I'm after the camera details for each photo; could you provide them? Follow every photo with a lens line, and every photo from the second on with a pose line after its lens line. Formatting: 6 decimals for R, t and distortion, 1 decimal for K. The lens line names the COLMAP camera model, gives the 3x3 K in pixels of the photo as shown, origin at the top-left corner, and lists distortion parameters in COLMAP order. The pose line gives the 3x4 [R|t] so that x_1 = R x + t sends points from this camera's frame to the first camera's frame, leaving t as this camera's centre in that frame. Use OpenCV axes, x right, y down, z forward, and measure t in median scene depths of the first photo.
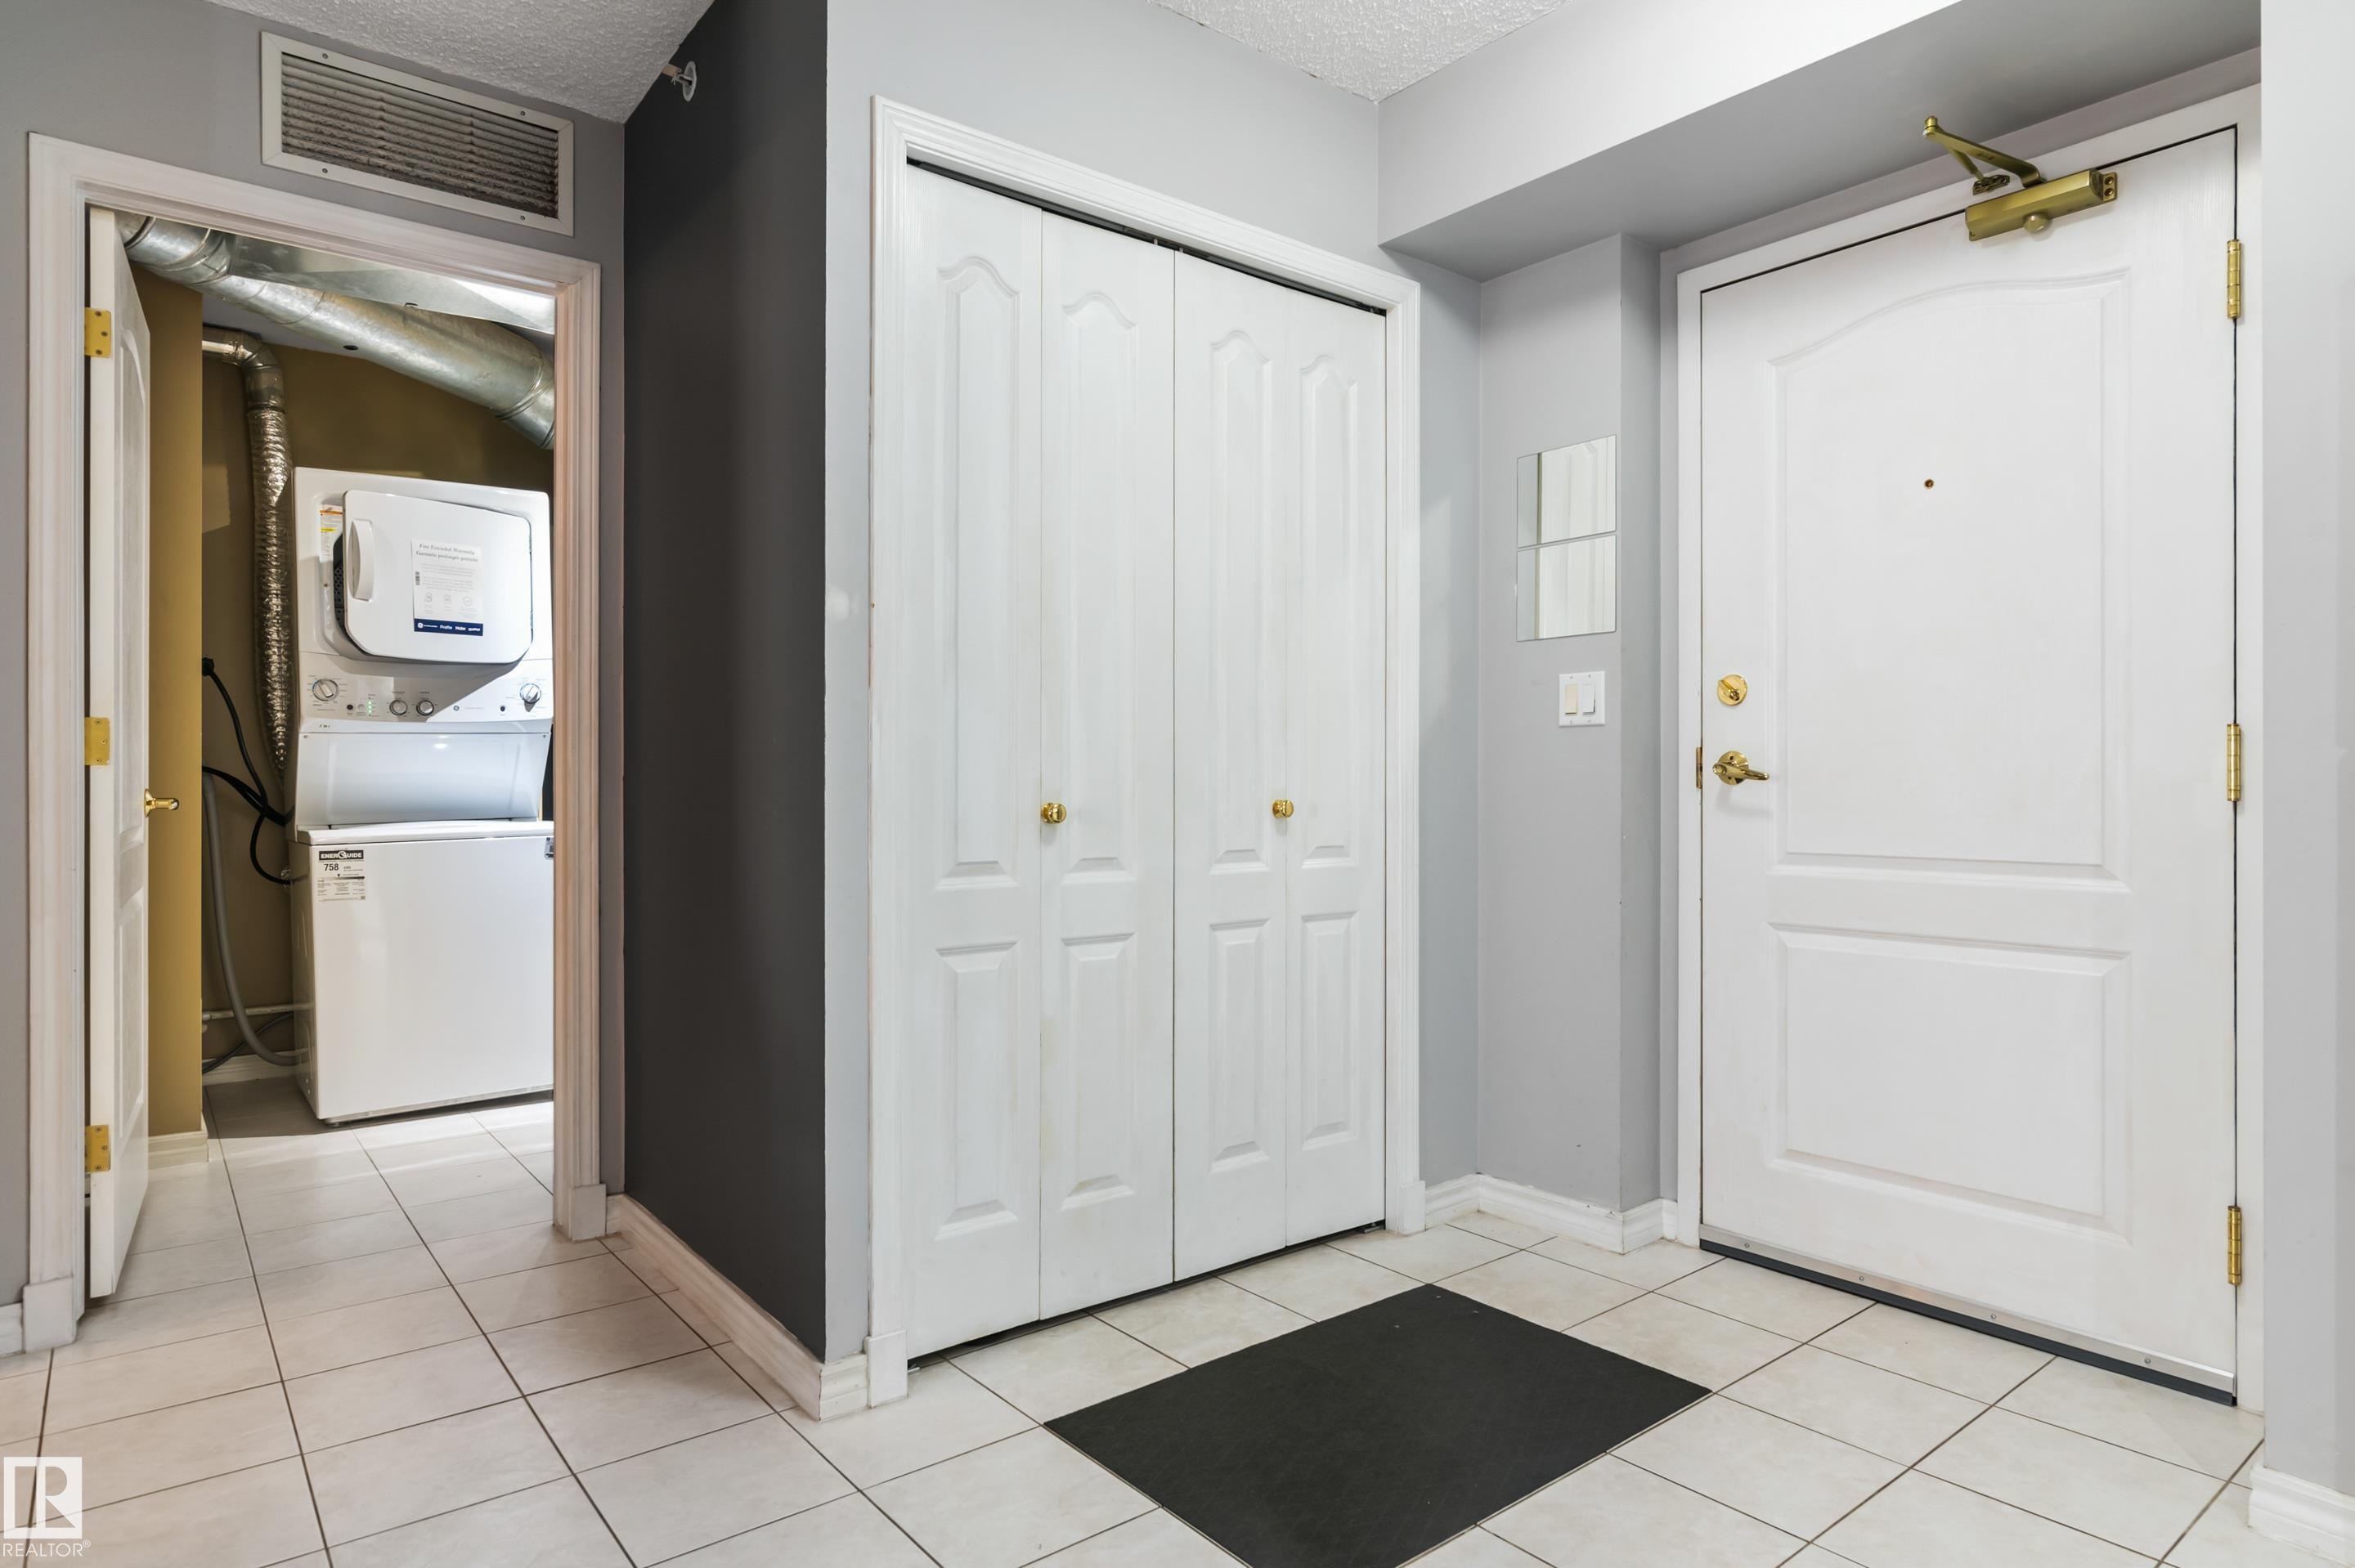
lens RADIAL K [[1321.2, 0, 1188.8], [0, 1321.2, 785.3], [0, 0, 1]] dist [-0.011623, 0.006099]
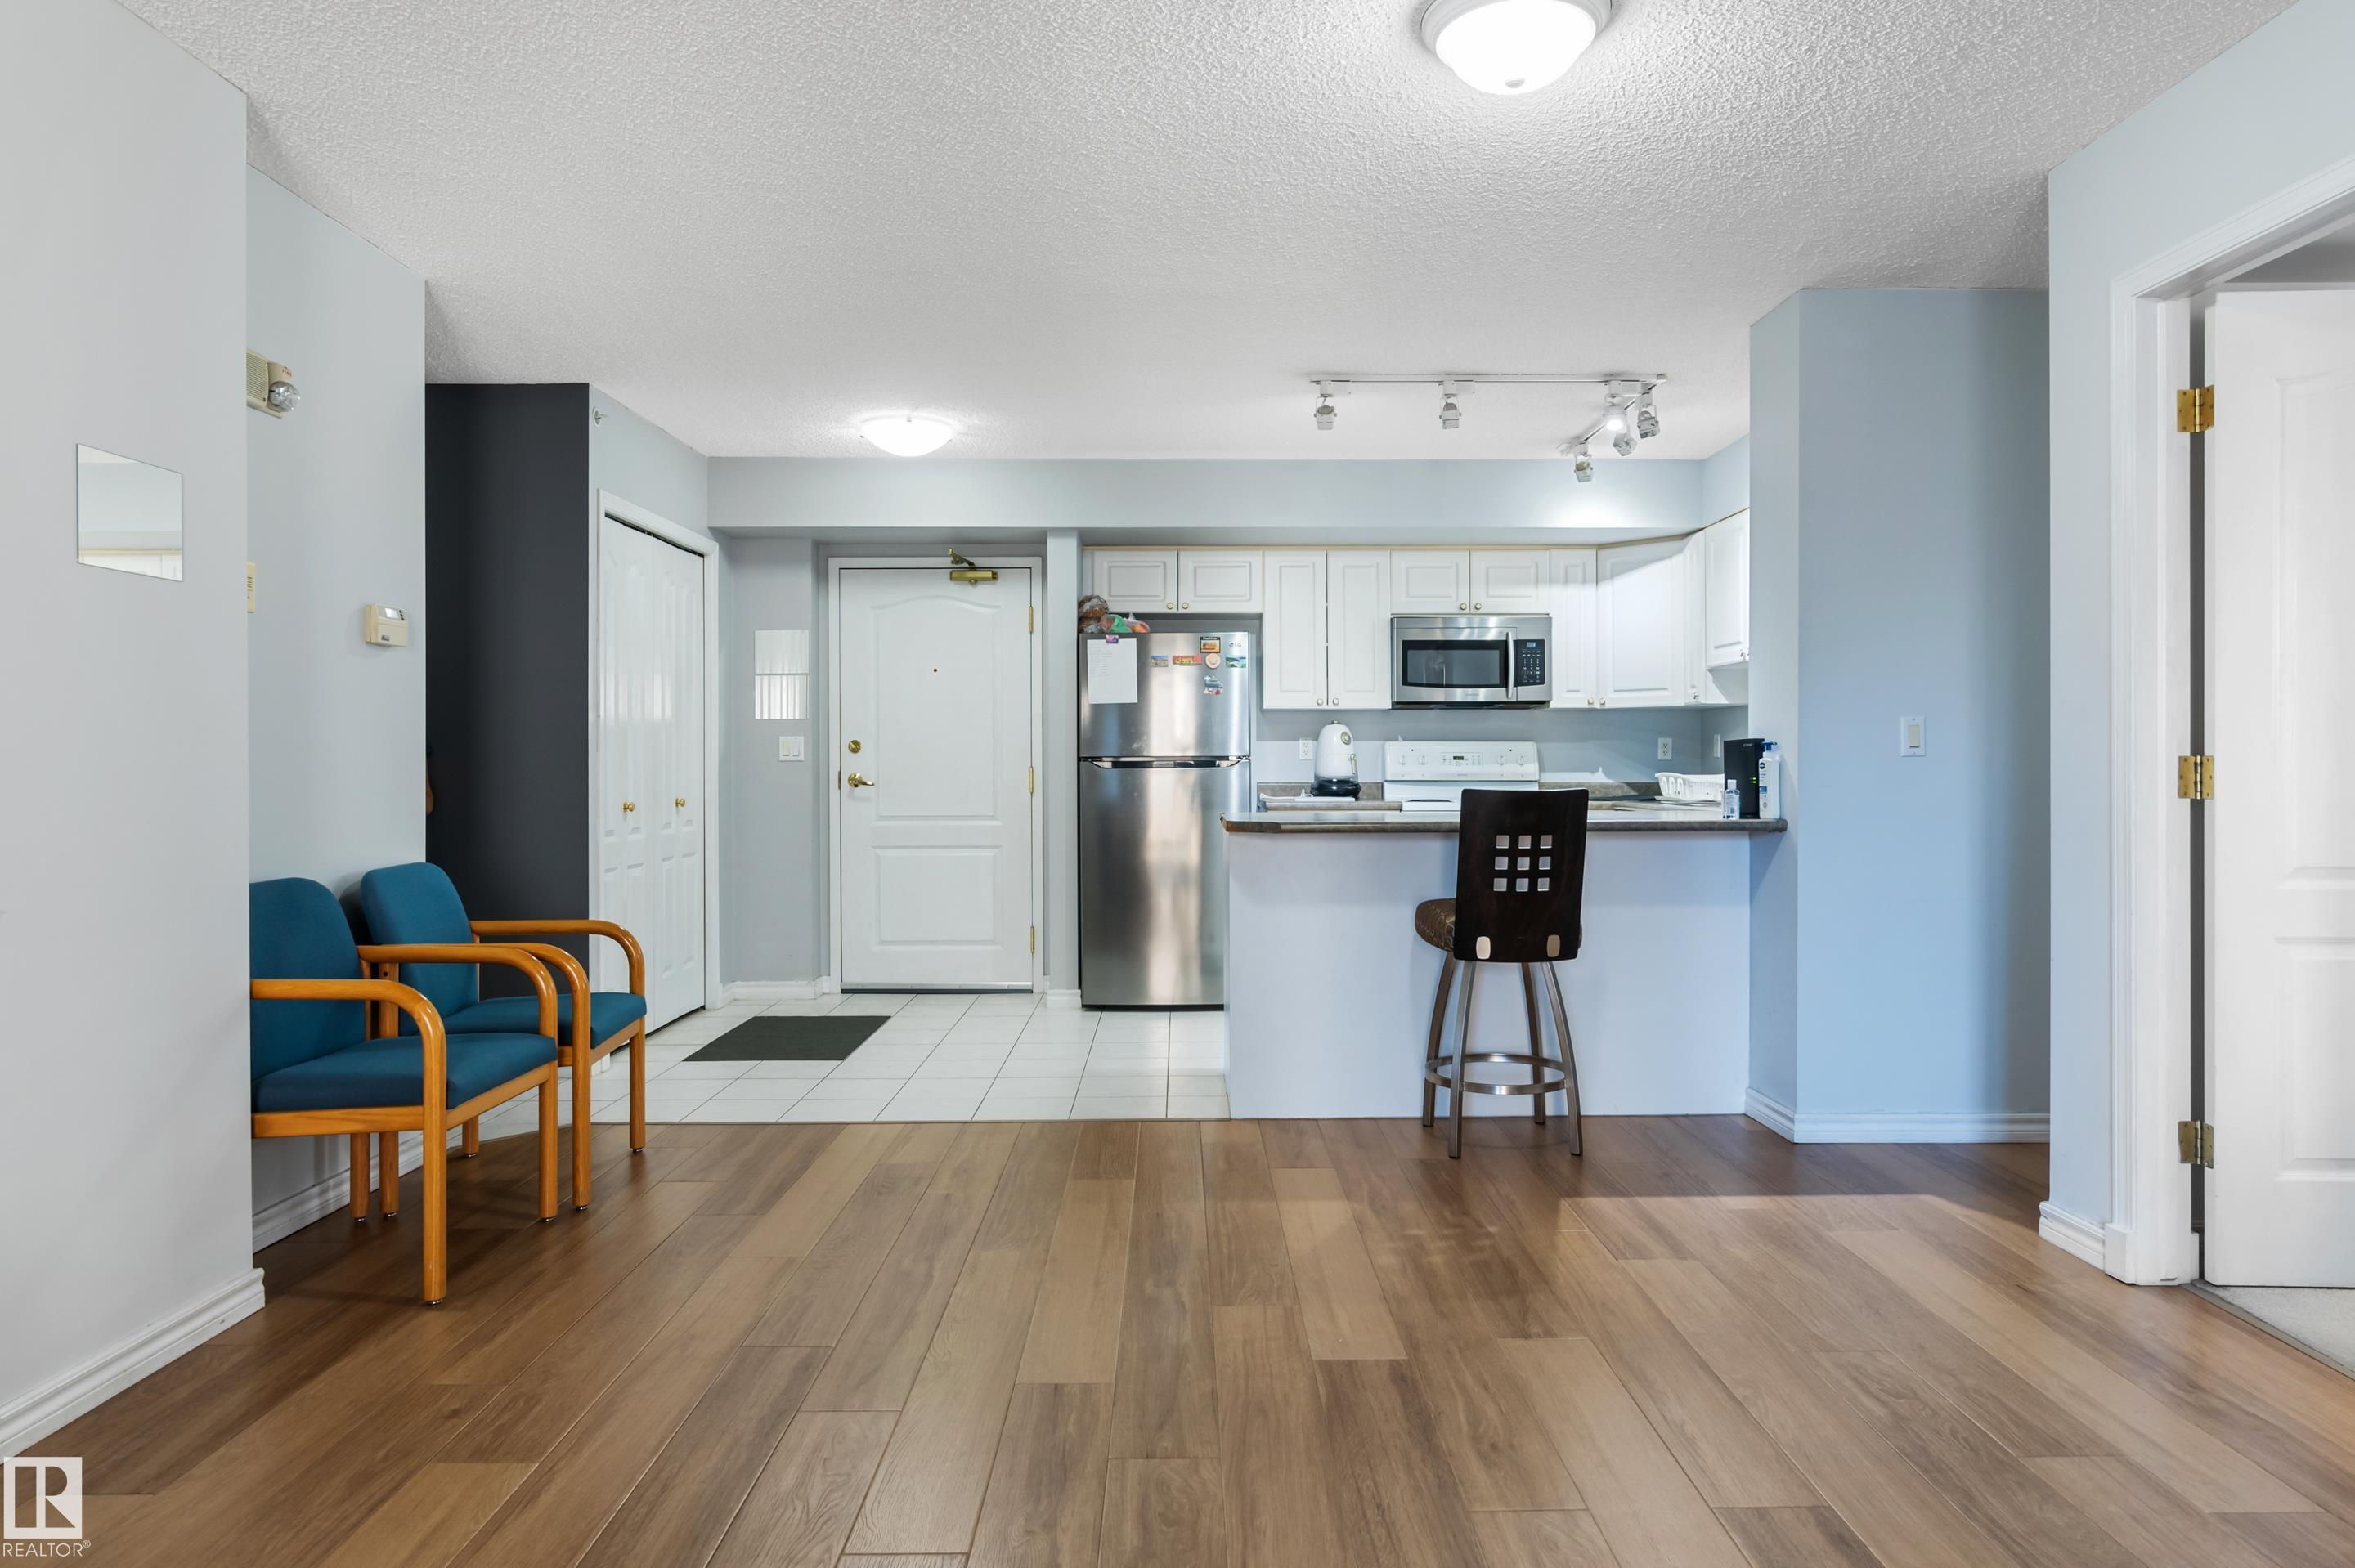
lens RADIAL K [[1415.3, 0, 1188.0], [0, 1415.3, 766.4], [0, 0, 1]] dist [-0.005538, 0.002708]
pose [[0.624169, -0.004268, 0.781278, -0.931257], [0.004058, 0.999989, 0.002221, -0.032940], [-0.781279, 0.001784, 0.624180, -0.802834]]
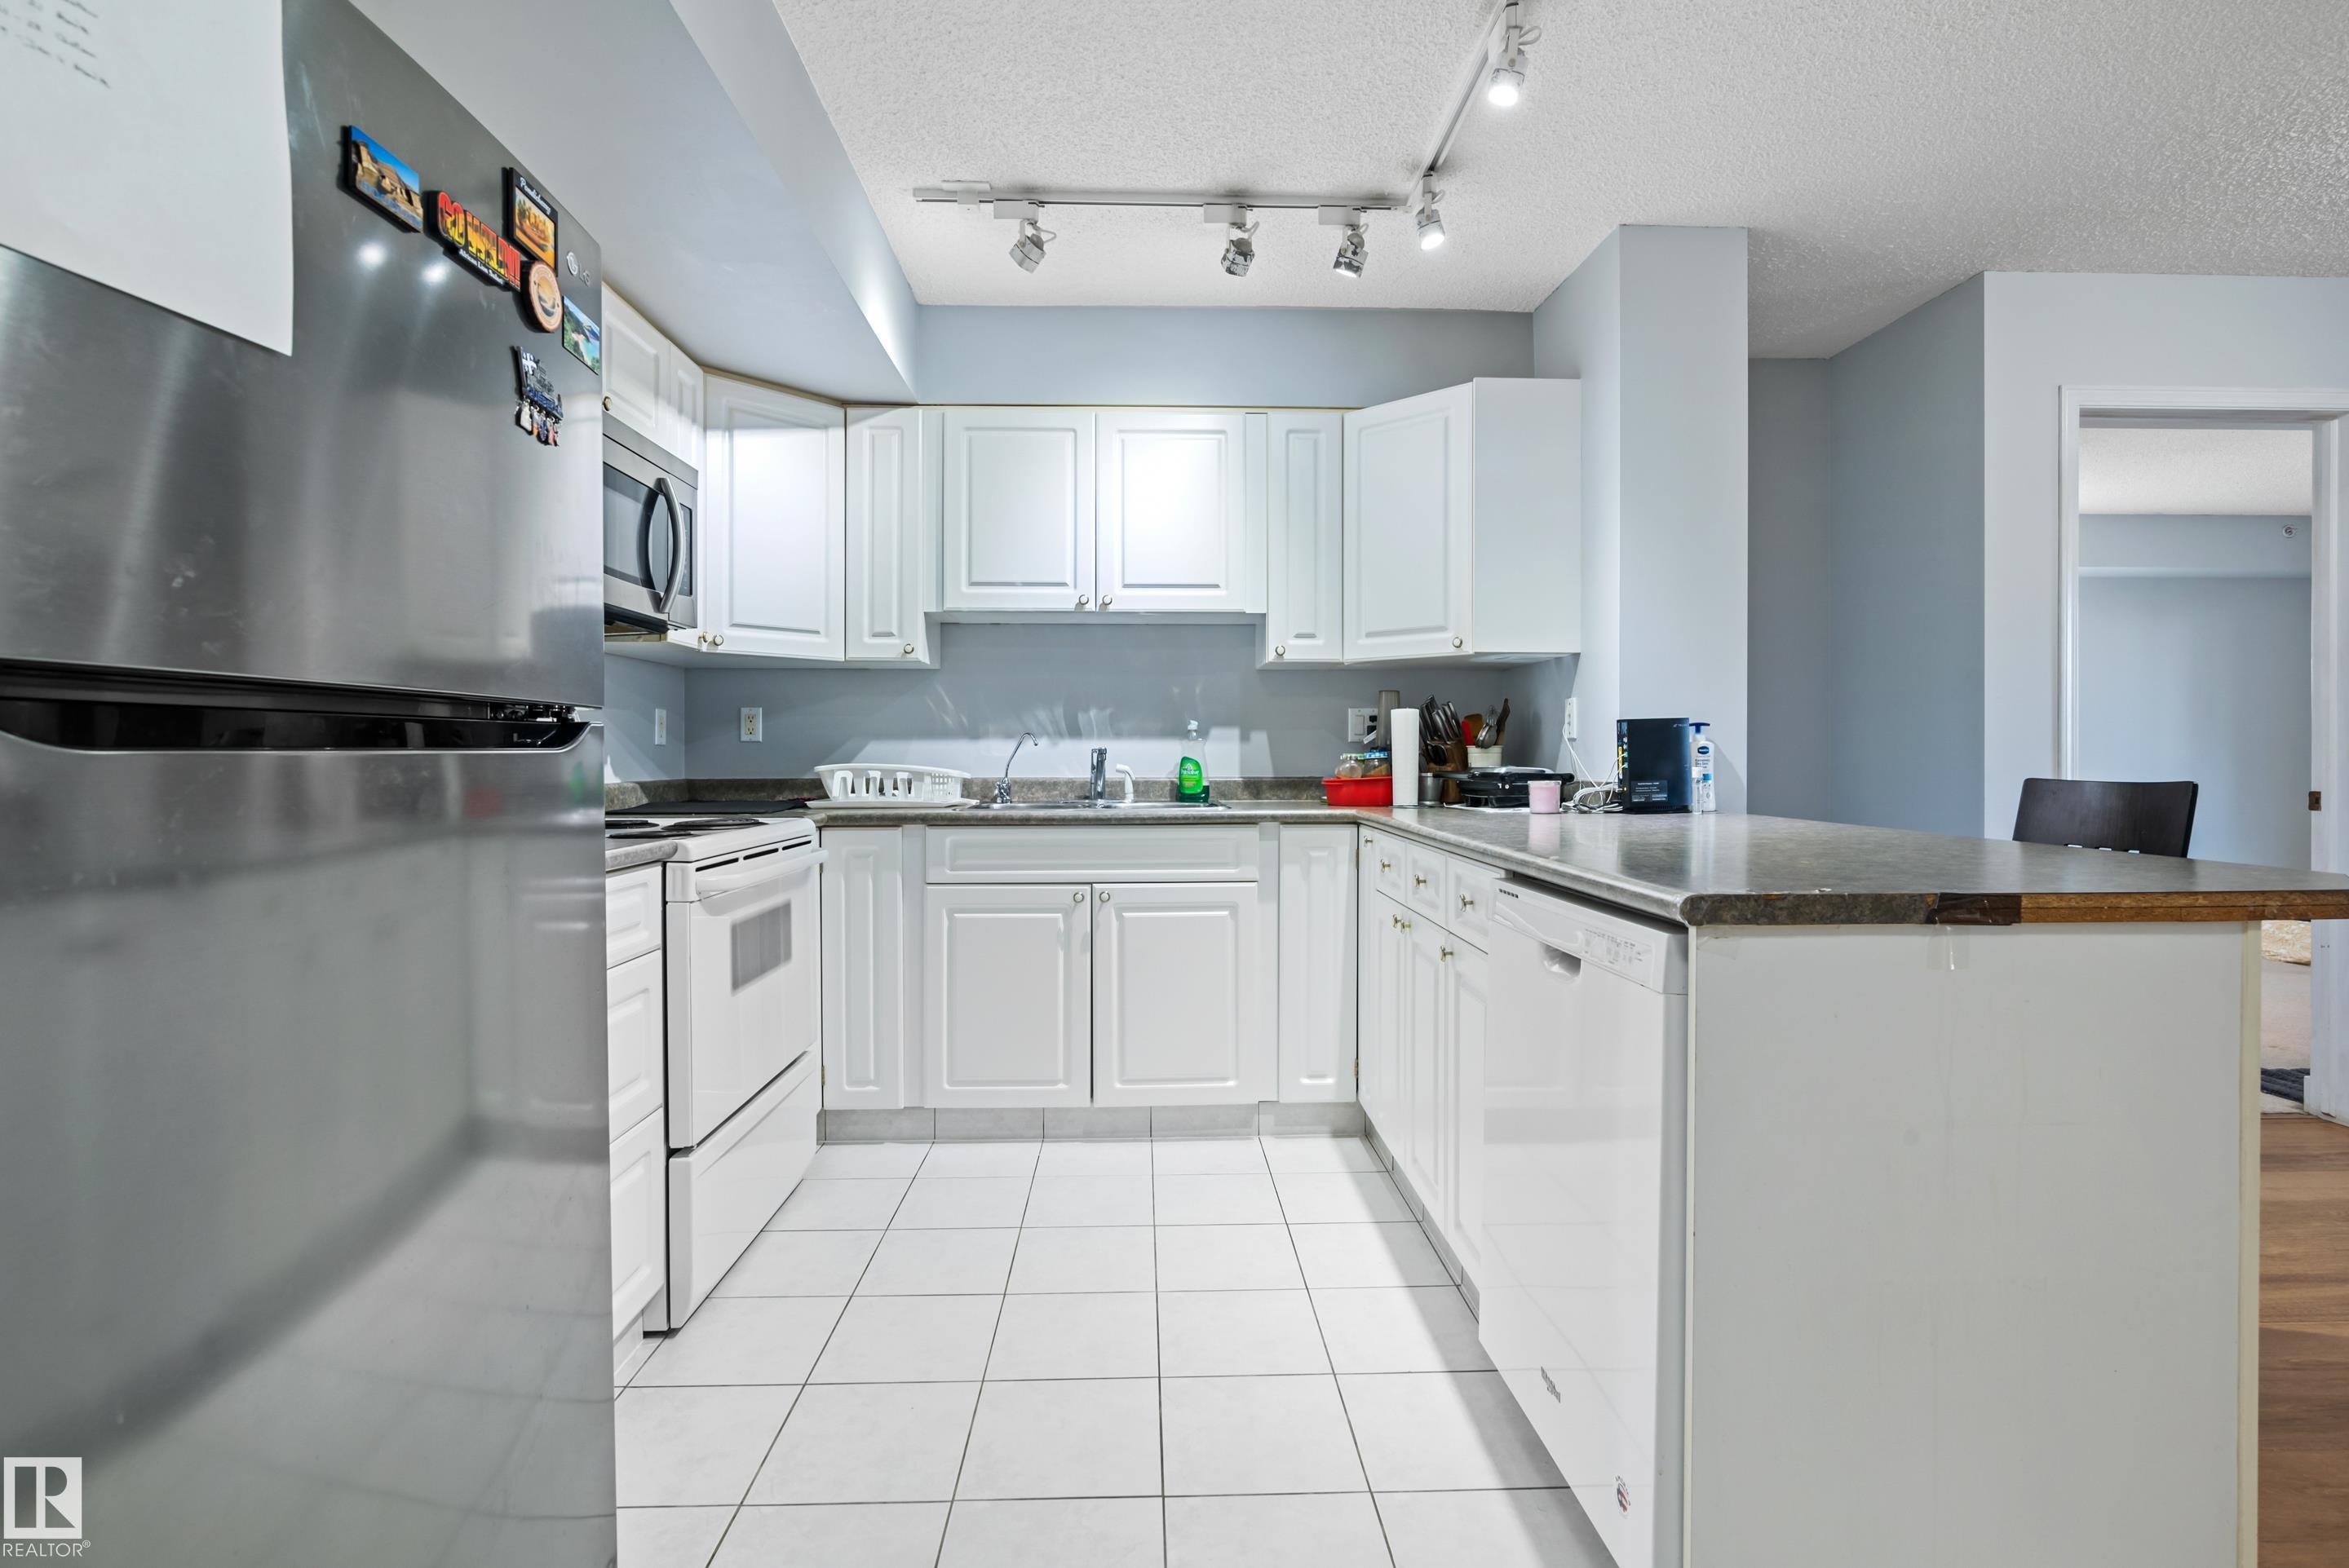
lens RADIAL K [[1092.9, 0, 1175.3], [0, 1092.9, 761.1], [0, 0, 1]] dist [-0.013863, 0.005658]
pose [[-0.801098, -0.003403, 0.598523, 0.176644], [0.000549, 0.999979, 0.006420, -0.026107], [-0.598532, 0.005472, -0.801080, 0.473347]]
